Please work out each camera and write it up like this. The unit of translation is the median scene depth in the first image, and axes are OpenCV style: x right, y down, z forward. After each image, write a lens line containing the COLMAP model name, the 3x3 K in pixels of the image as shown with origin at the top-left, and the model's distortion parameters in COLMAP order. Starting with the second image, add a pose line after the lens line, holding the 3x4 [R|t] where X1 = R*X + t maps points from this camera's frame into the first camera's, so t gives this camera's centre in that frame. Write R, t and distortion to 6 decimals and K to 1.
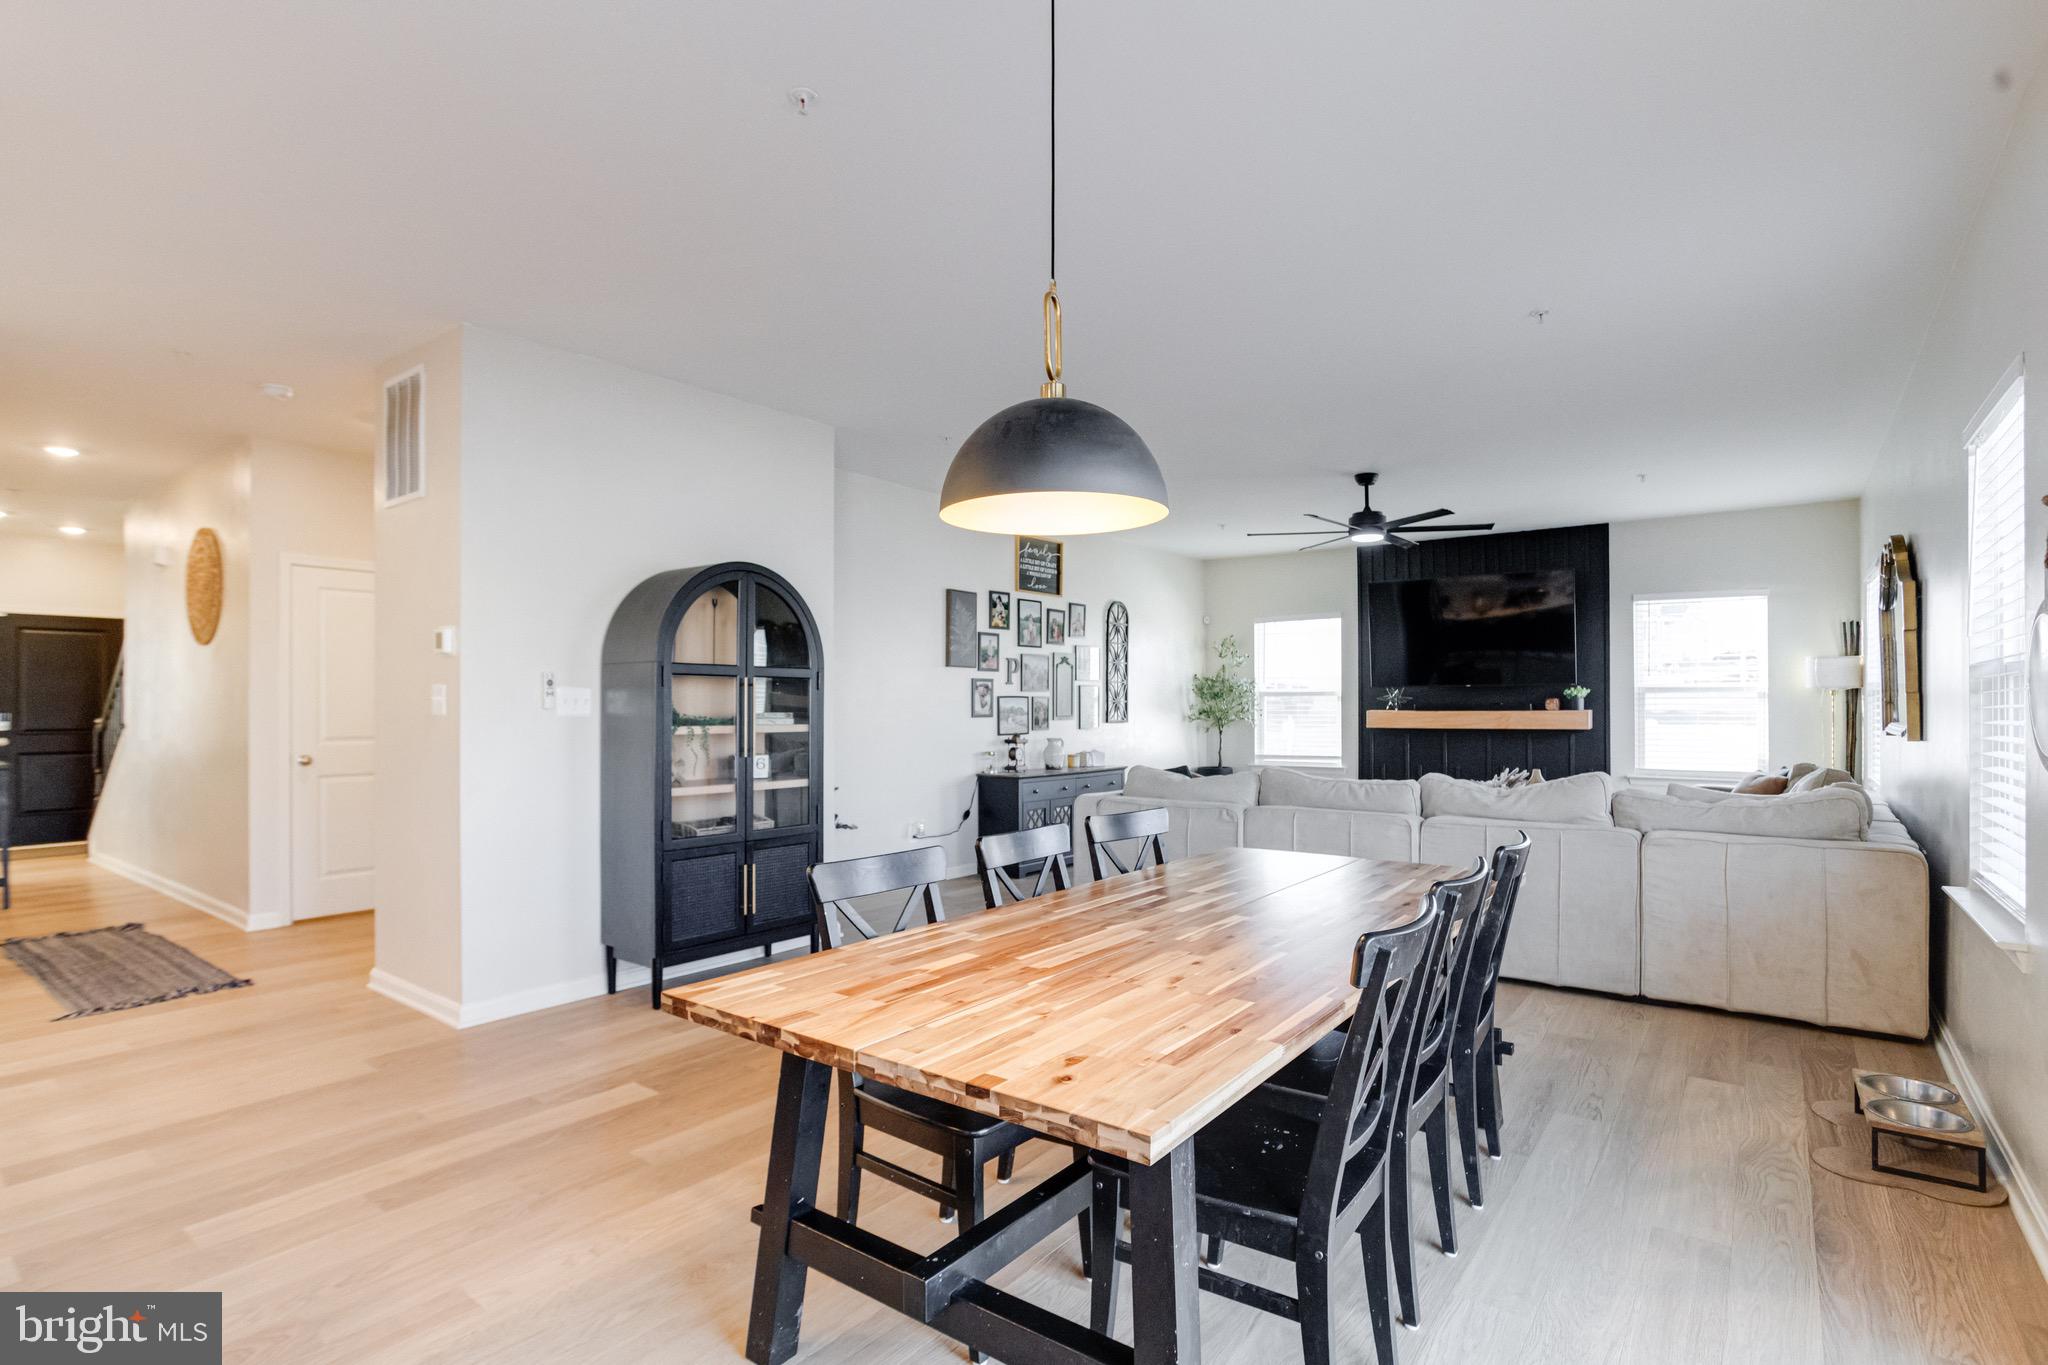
lens RADIAL K [[991.9, 0, 1021.6], [0, 991.9, 701.3], [0, 0, 1]] dist [-0.045736, 0.020600]
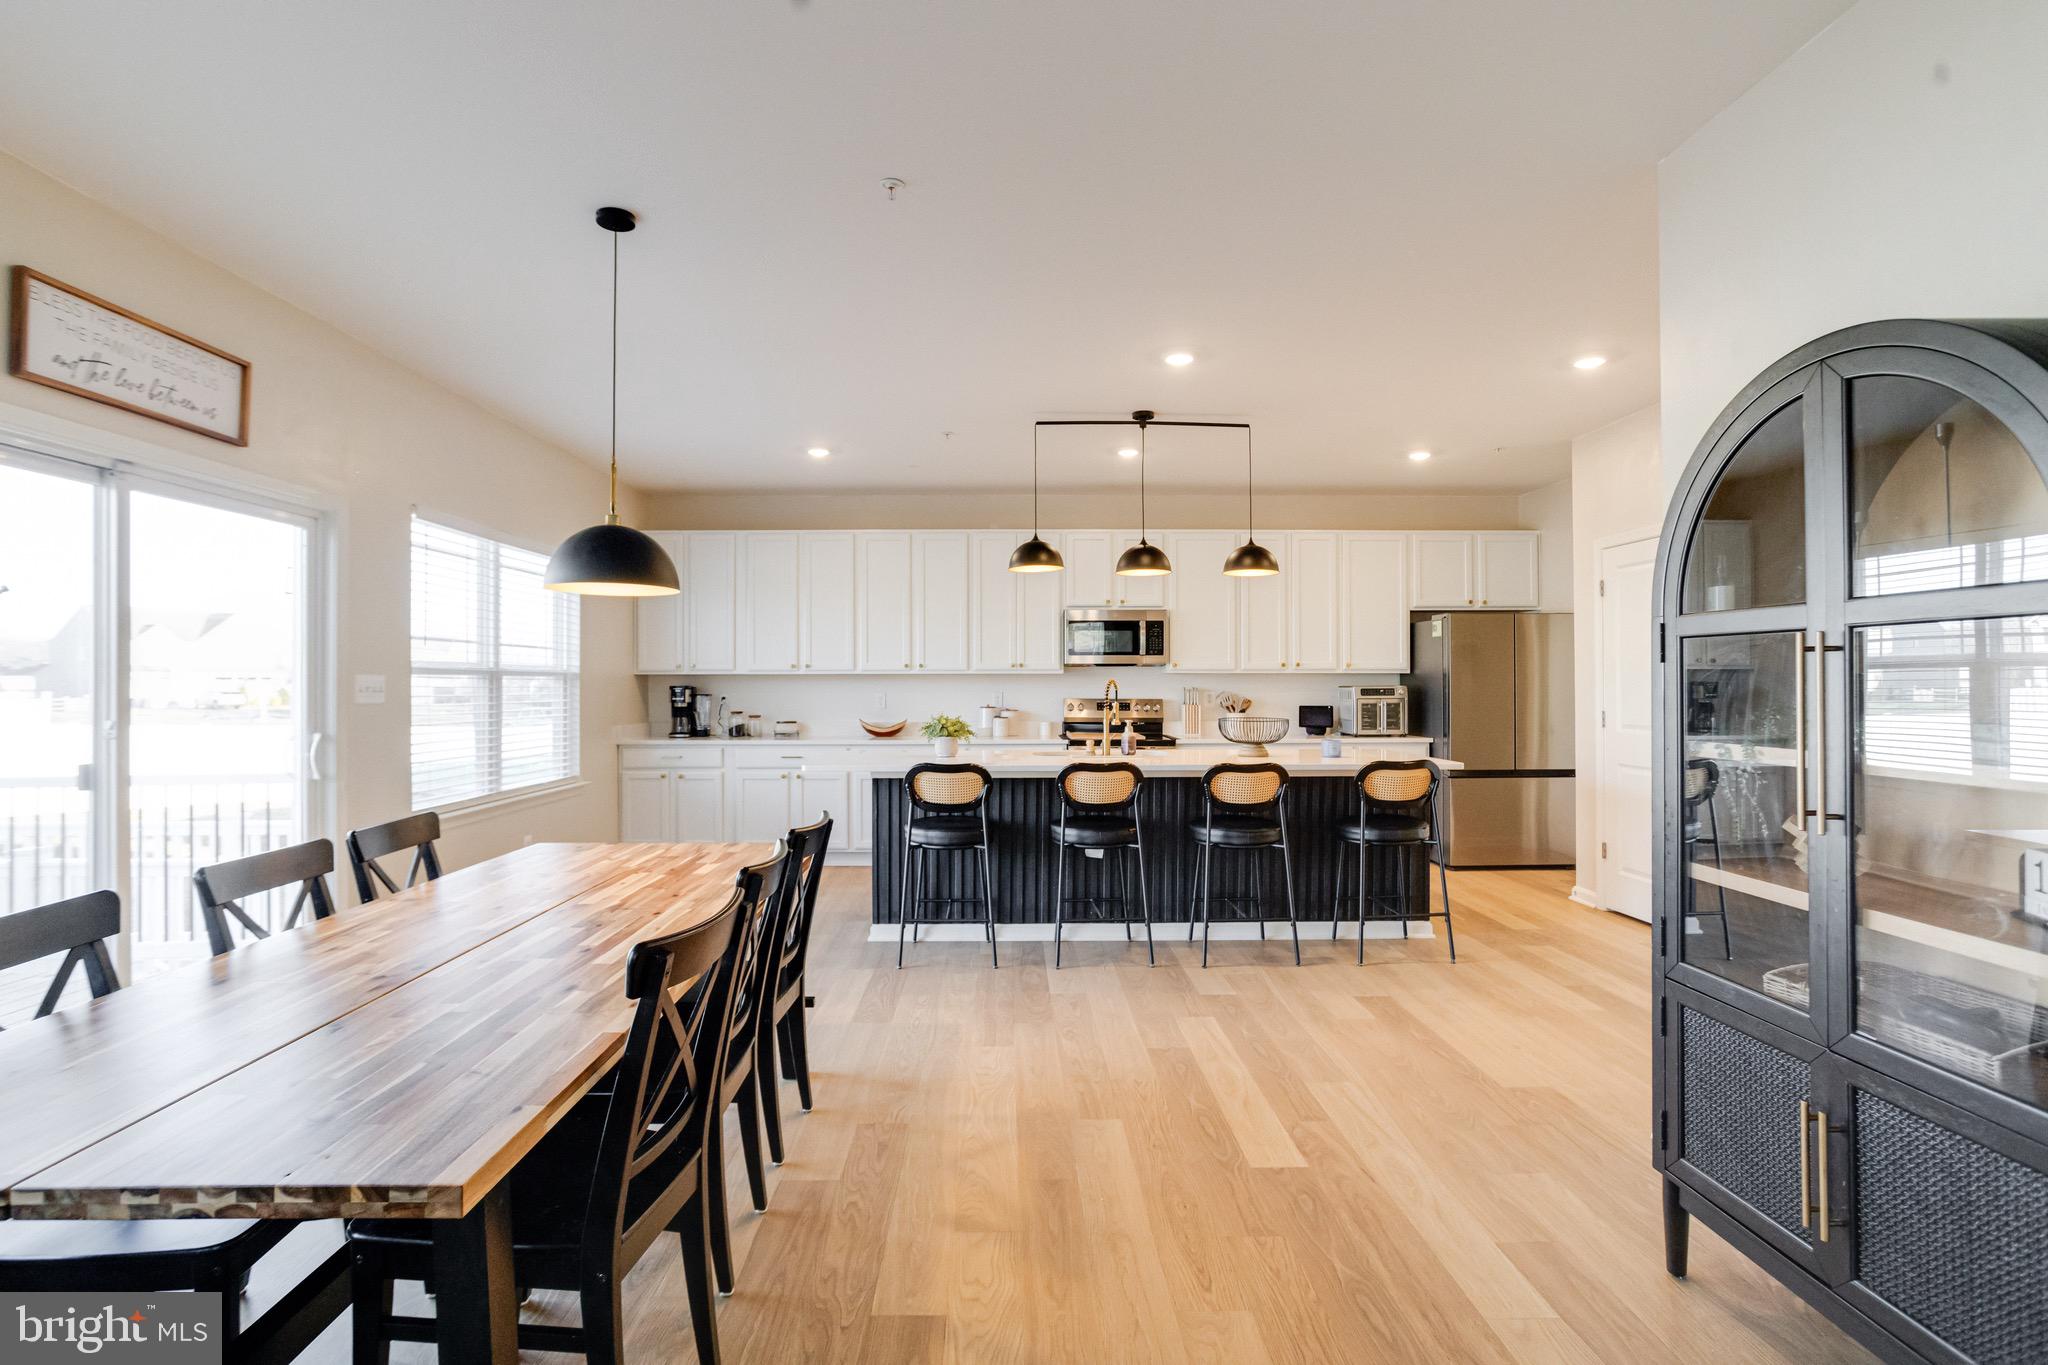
lens RADIAL K [[981.4, 0, 1007.4], [0, 981.4, 675.6], [0, 0, 1]] dist [-0.035679, 0.019731]
pose [[-0.786708, -0.004359, -0.617310, 0.153921], [0.006117, 0.999871, -0.014855, 0.000462], [0.617295, -0.015463, -0.786580, 0.794739]]
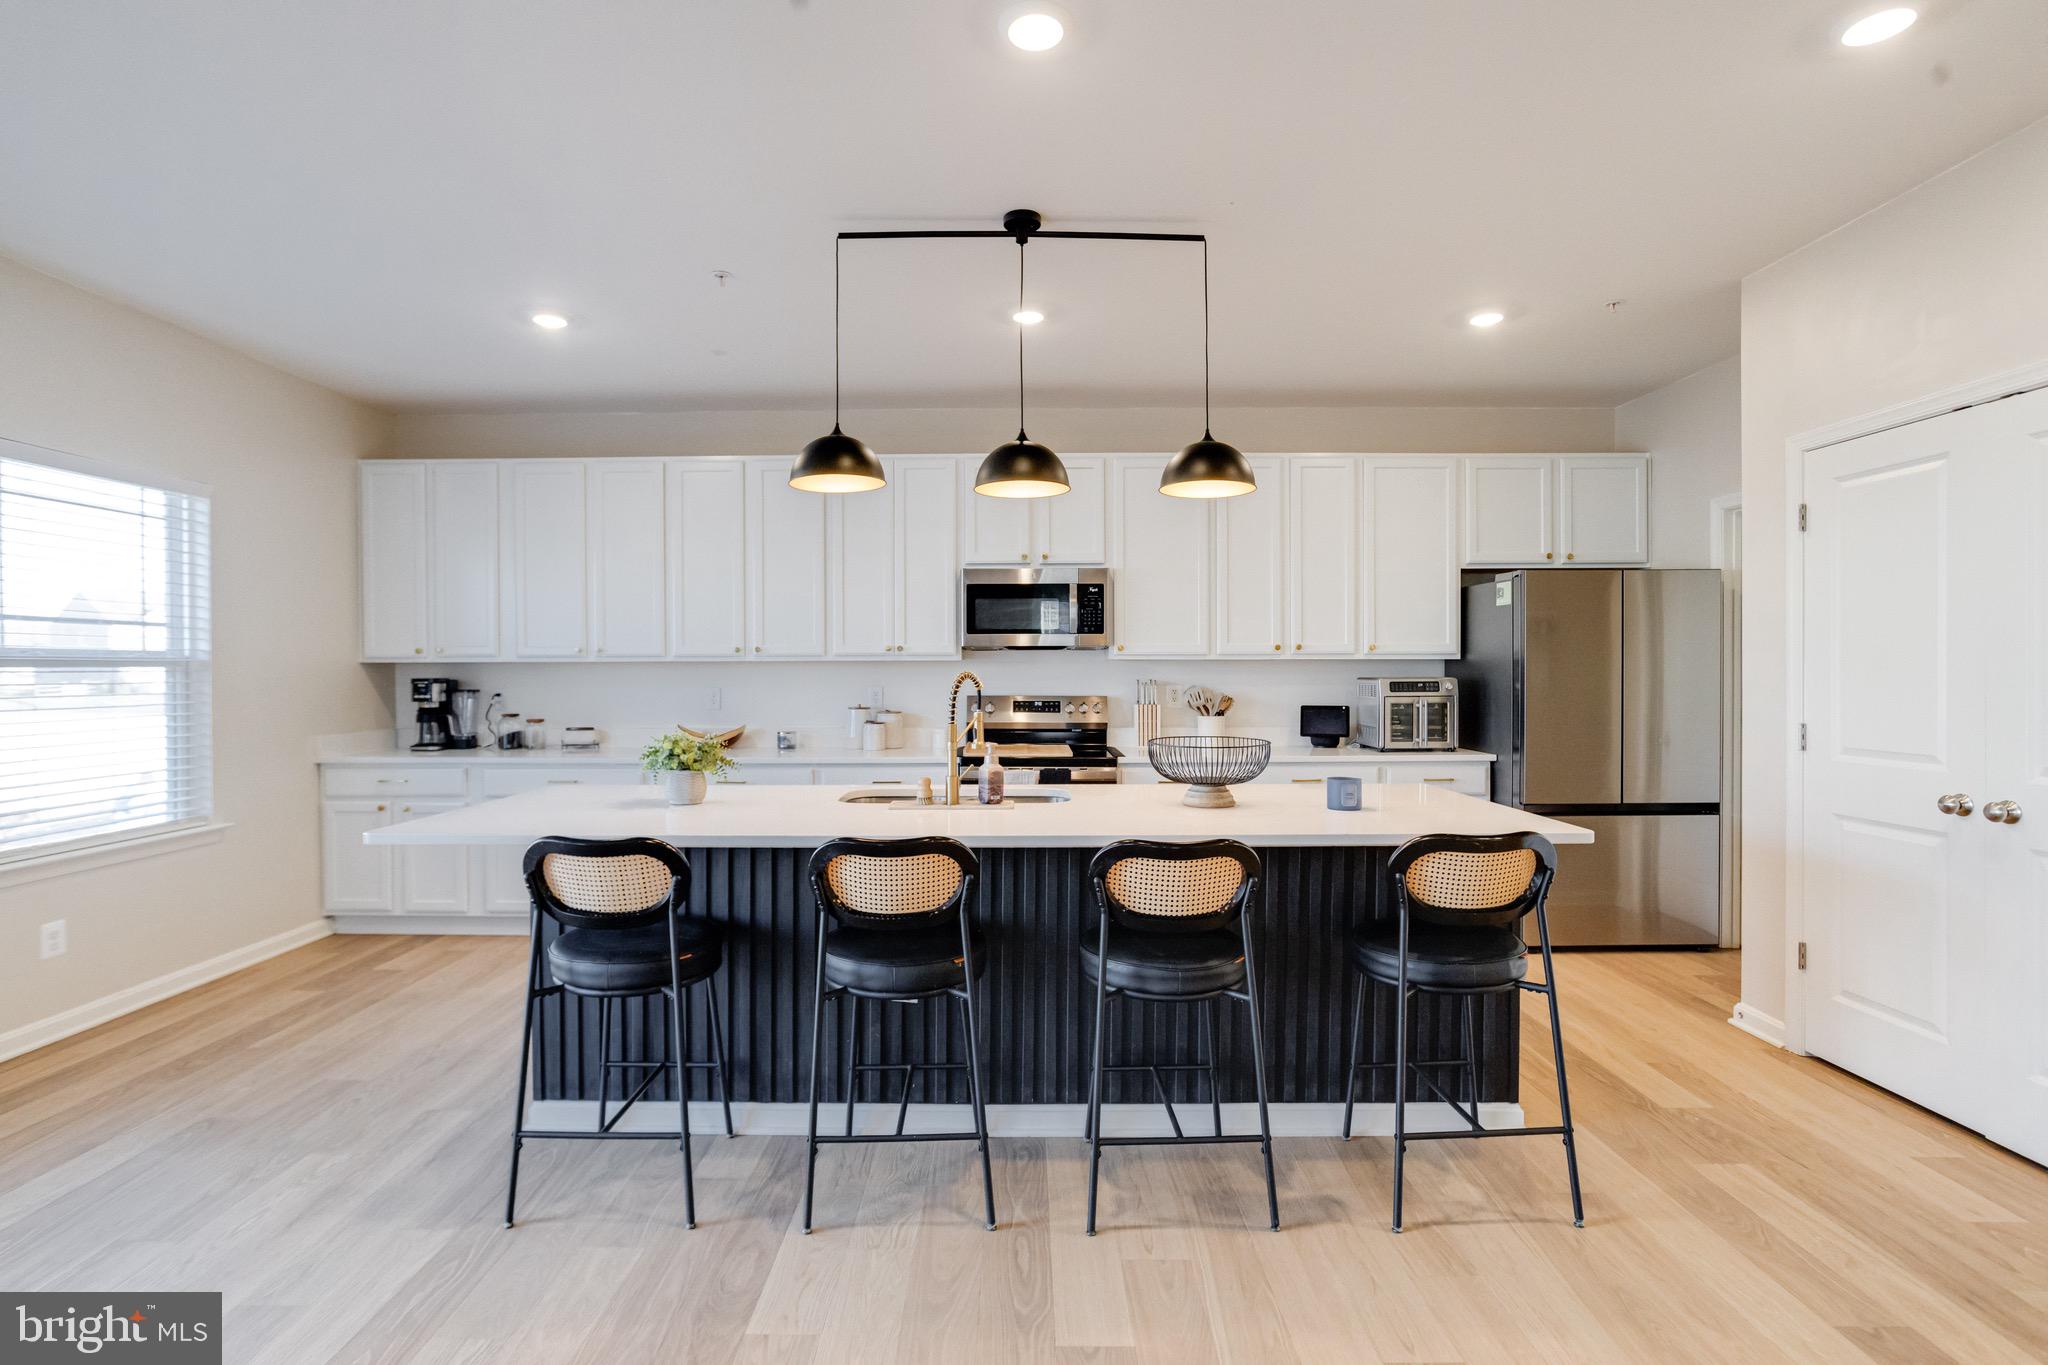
lens RADIAL K [[981.4, 0, 1007.4], [0, 981.4, 675.6], [0, 0, 1]] dist [-0.035679, 0.019731]
pose [[-0.797474, 0.006124, -0.603323, -0.162611], [0.007059, 0.999975, 0.000820, -0.006711], [0.603312, -0.003605, -0.797497, 0.587944]]
